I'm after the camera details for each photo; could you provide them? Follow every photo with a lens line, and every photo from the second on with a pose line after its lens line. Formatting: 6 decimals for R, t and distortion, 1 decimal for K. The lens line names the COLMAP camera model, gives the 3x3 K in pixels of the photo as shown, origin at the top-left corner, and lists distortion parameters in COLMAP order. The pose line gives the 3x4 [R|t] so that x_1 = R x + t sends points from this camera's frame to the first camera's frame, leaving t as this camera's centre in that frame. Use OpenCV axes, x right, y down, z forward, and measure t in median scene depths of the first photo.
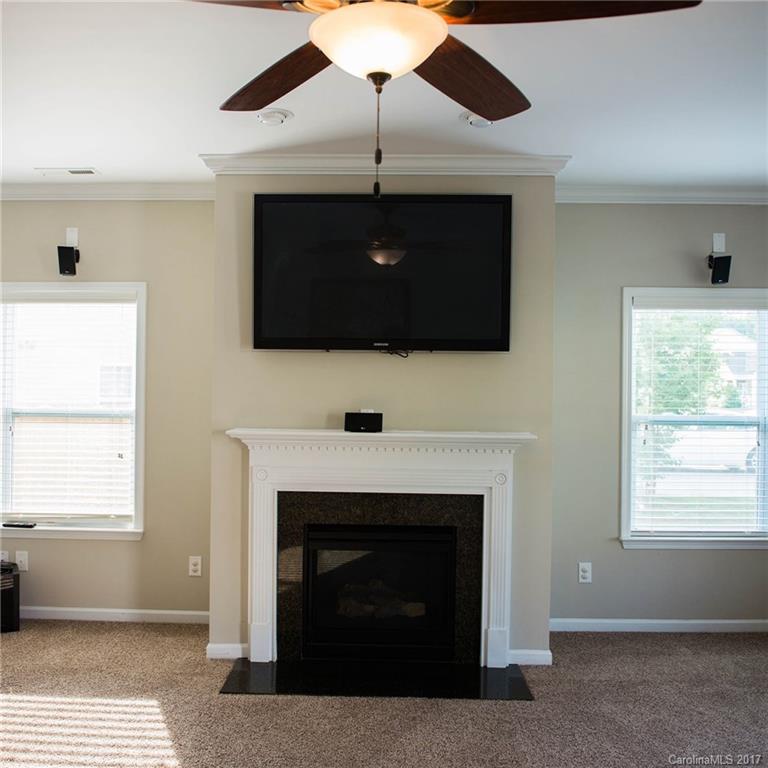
lens RADIAL K [[779.5, 0, 384.0], [0, 779.5, 384.0], [0, 0, 1]] dist [-0.053223, -0.014104]
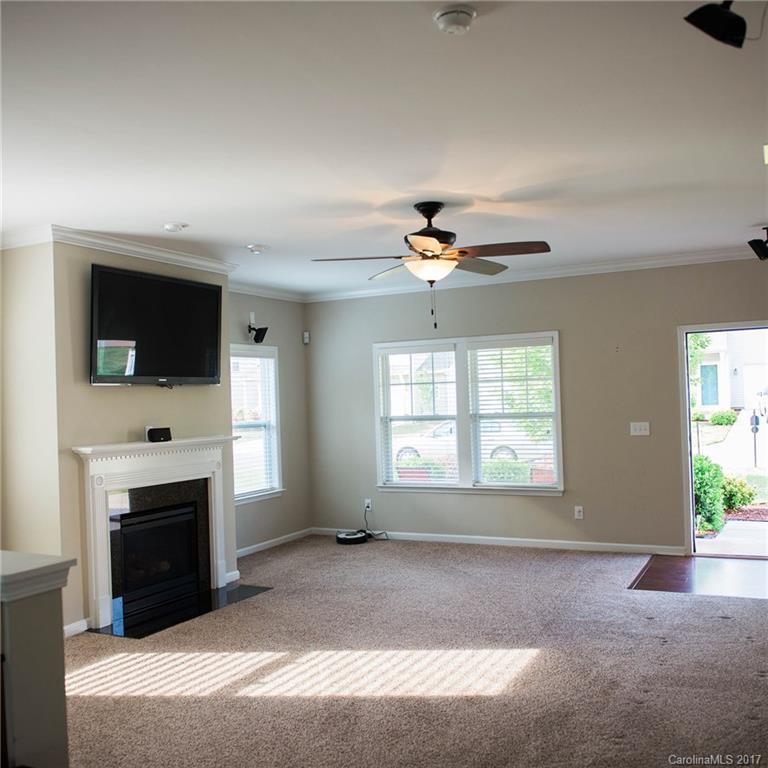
lens RADIAL K [[779.5, 0, 384.0], [0, 779.5, 384.0], [0, 0, 1]] dist [-0.053223, -0.014104]
pose [[0.434133, -0.004505, 0.900837, -1.124310], [0.030931, 0.999472, -0.009908, -0.016849], [-0.900318, 0.032165, 0.434044, 0.012733]]
